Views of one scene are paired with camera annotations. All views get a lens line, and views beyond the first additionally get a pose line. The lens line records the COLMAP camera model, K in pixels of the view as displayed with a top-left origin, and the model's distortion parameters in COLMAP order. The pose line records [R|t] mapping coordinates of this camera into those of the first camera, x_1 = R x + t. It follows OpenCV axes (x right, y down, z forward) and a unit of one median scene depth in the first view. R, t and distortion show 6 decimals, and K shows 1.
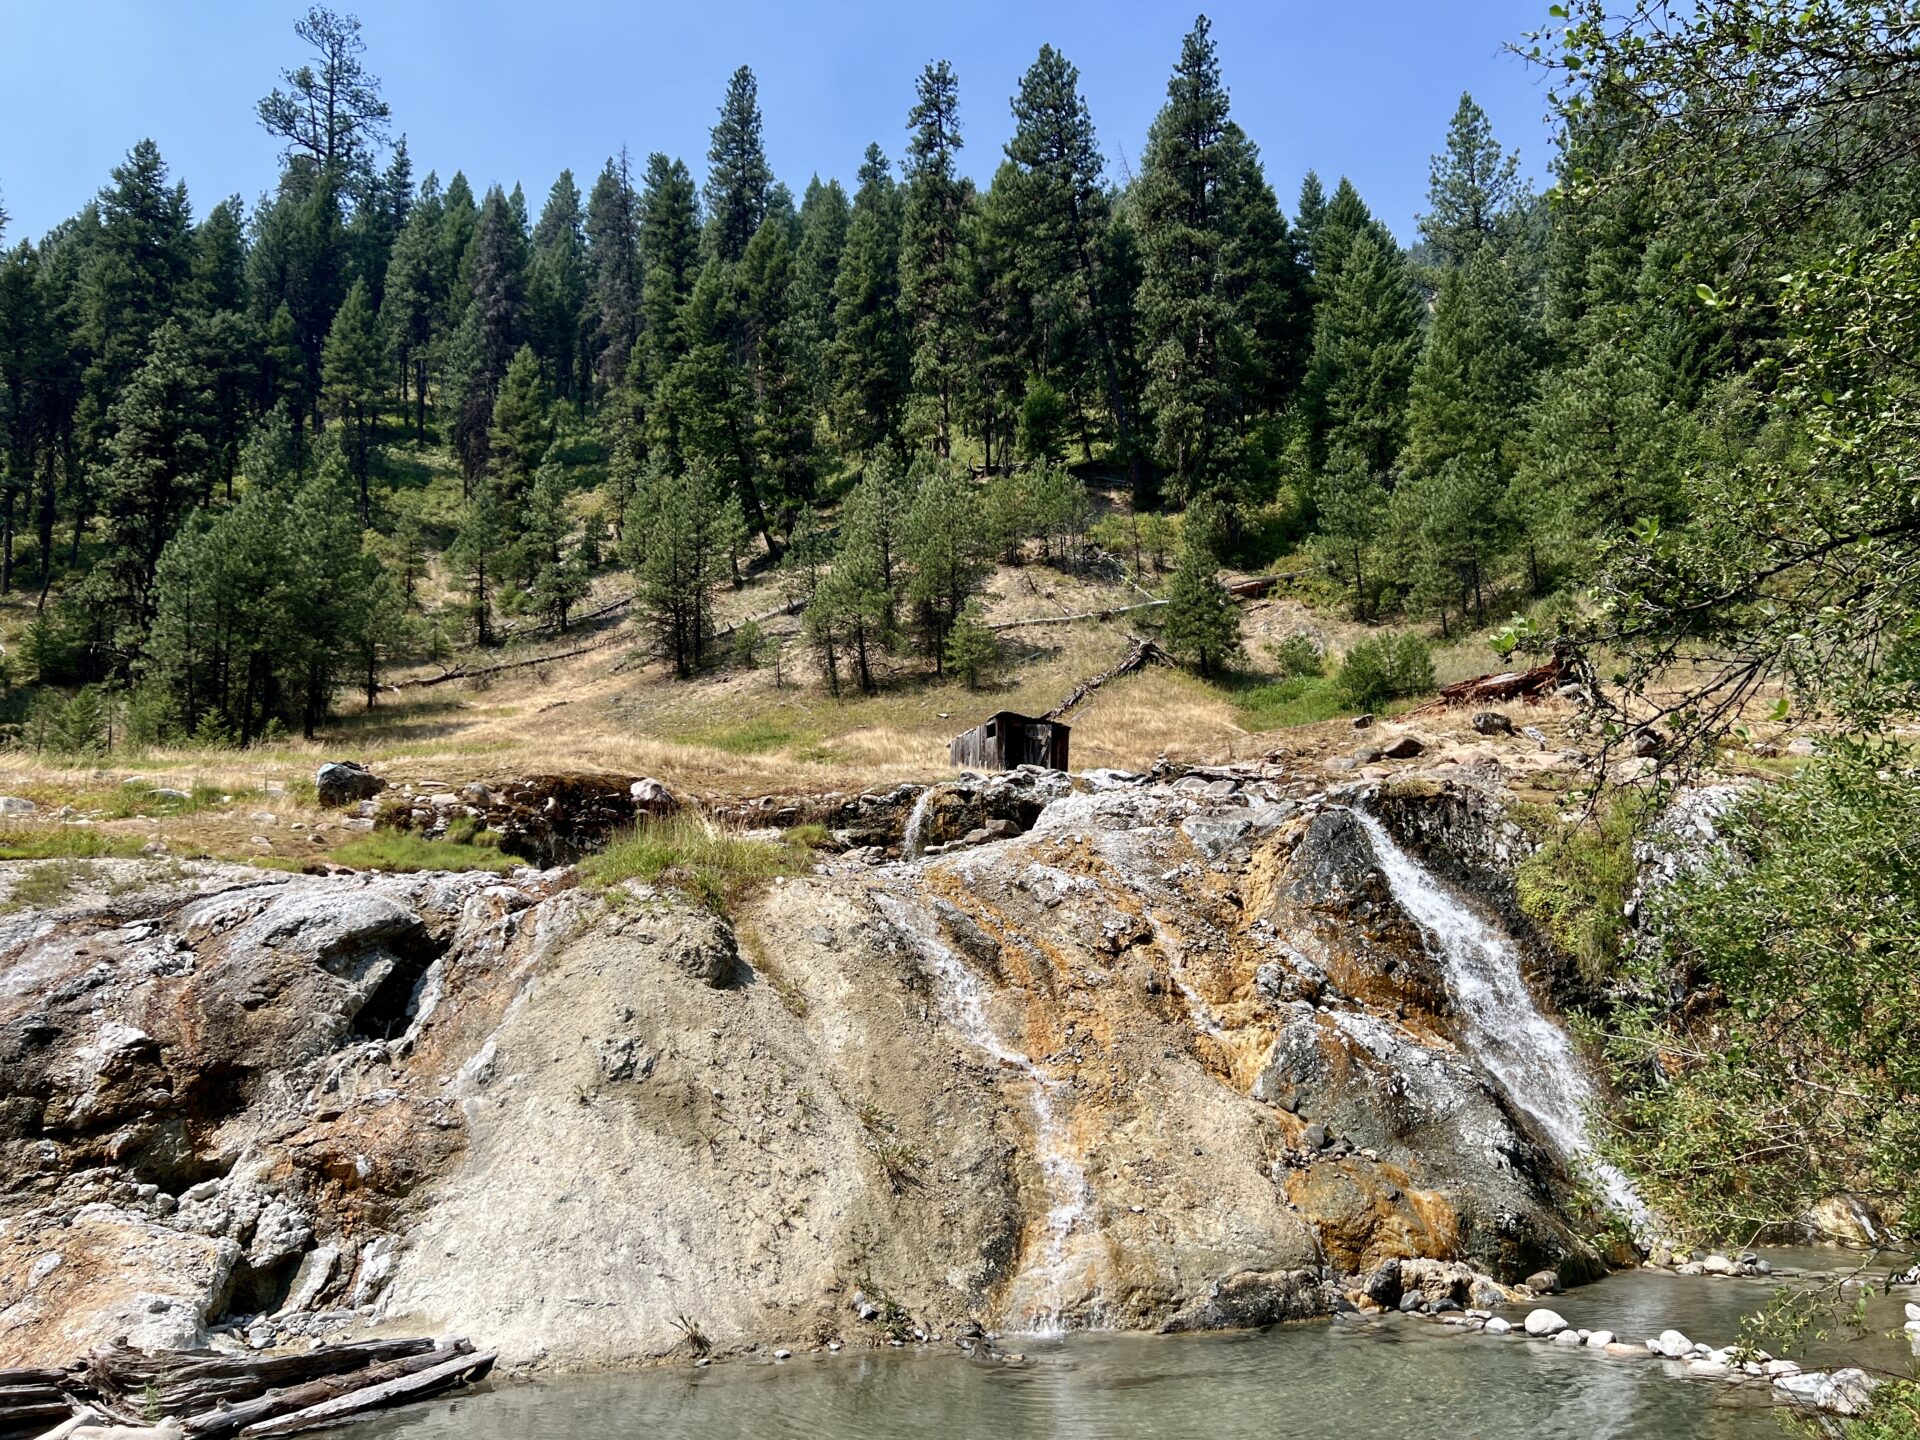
lens RADIAL K [[1445.8, 0, 952.7], [0, 1445.8, 728.6], [0, 0, 1]] dist [0.058486, -0.064915]
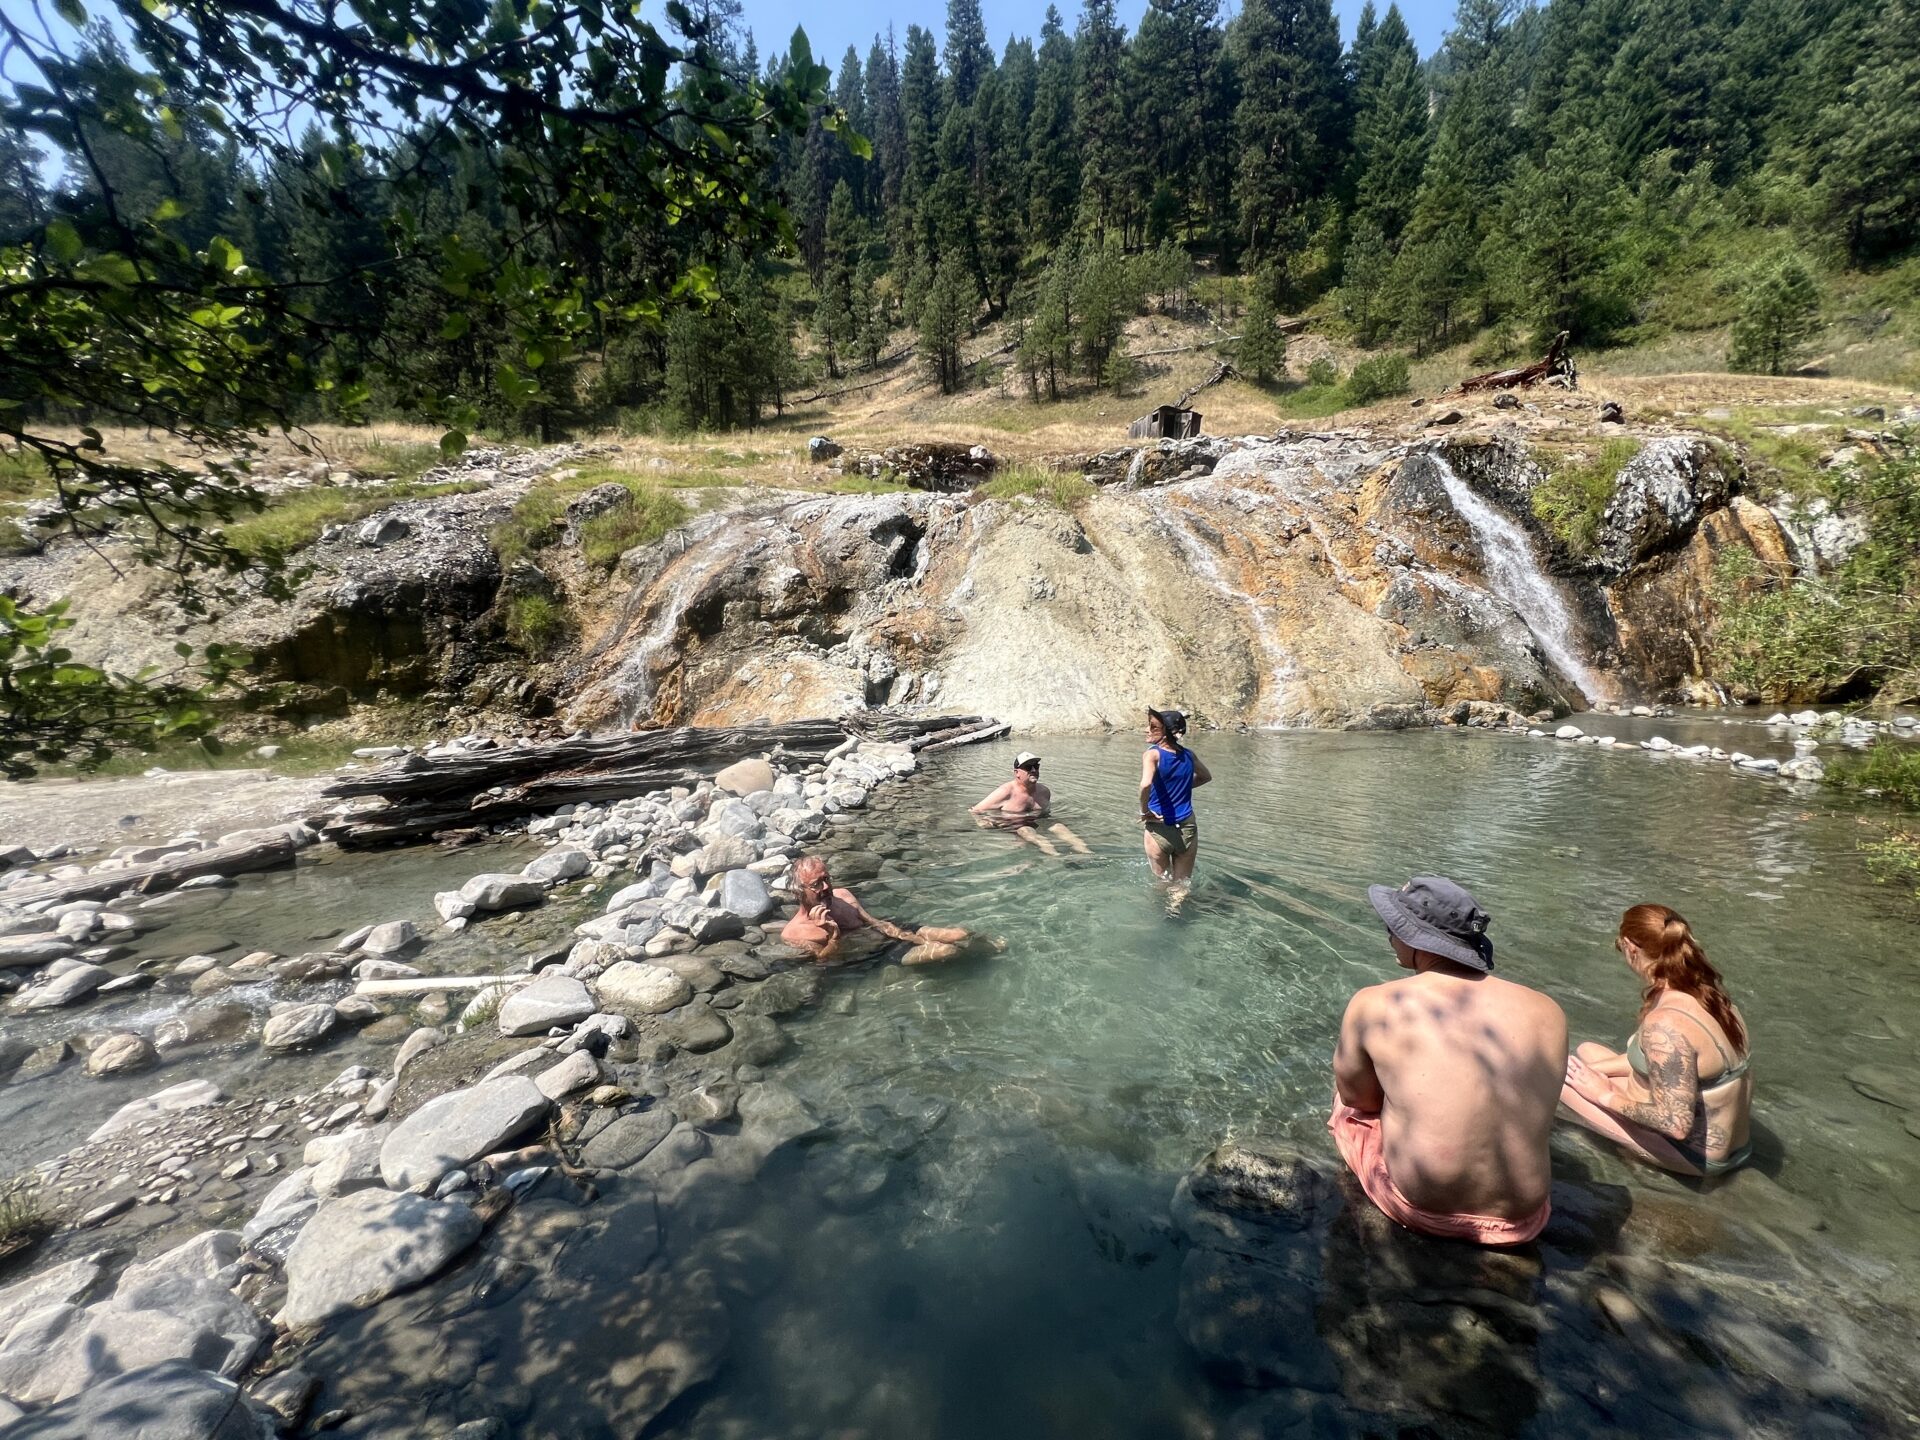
lens RADIAL K [[775.5, 0, 959.7], [0, 775.5, 722.0], [0, 0, 1]] dist [-0.002261, 0.000923]
pose [[0.989637, 0.036801, -0.138799, -0.024388], [0.014762, 0.935409, 0.353260, 0.004252], [0.142834, -0.351648, 0.925171, -0.000438]]
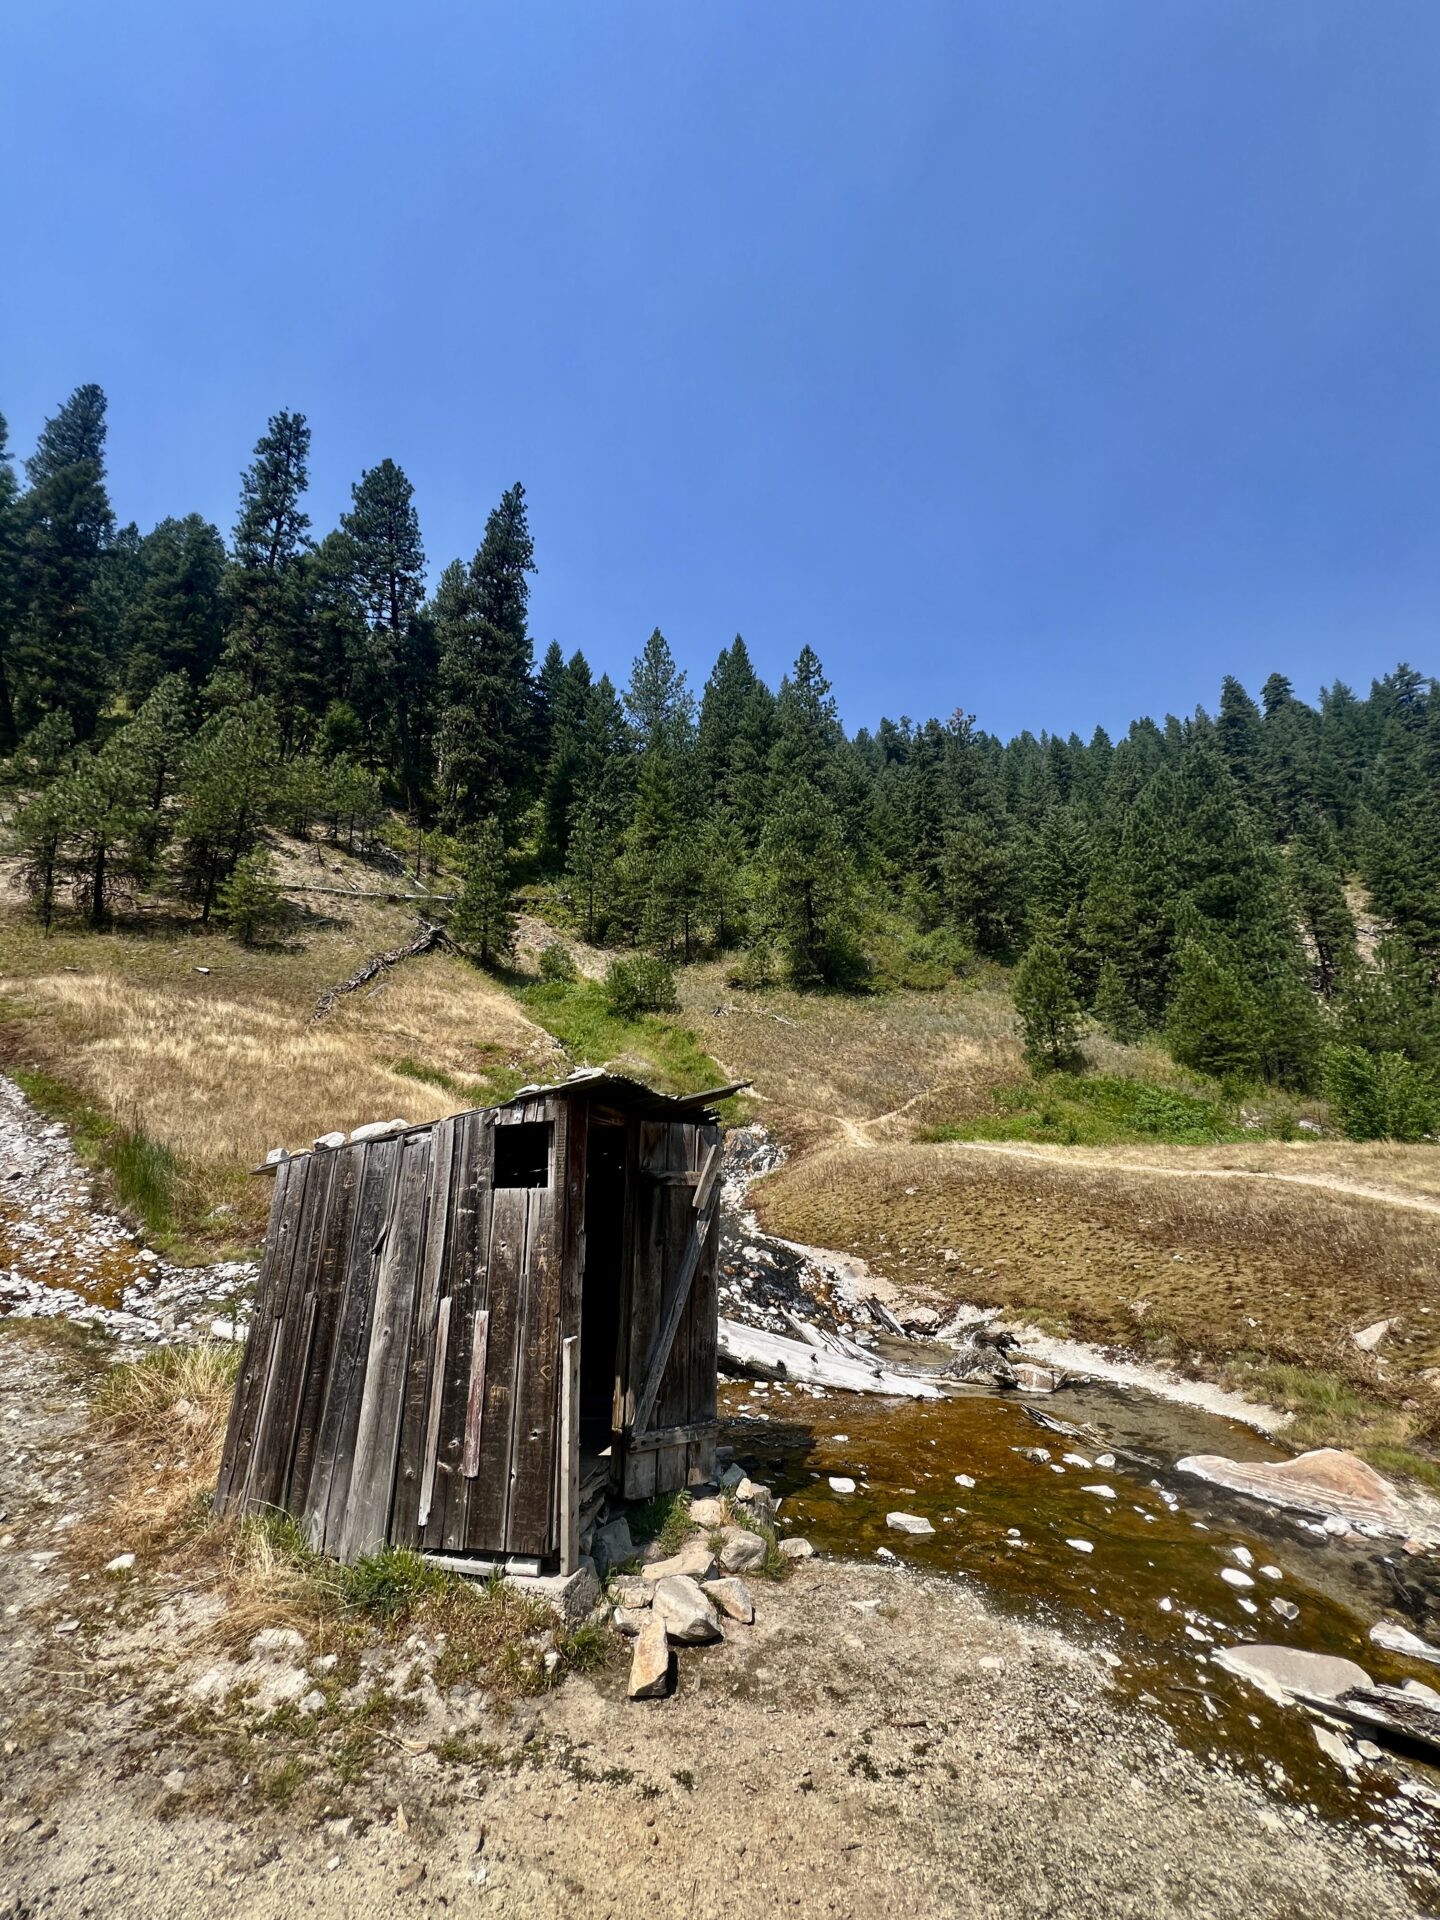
lens RADIAL K [[775.5, 0, 719.8], [0, 775.5, 964.4], [0, 0, 1]] dist [-0.002261, 0.000923]
pose [[0.819631, 0.153523, 0.551939, -0.007126], [-0.125990, 0.988142, -0.087758, -0.008283], [-0.558867, 0.002390, 0.829254, 0.351401]]
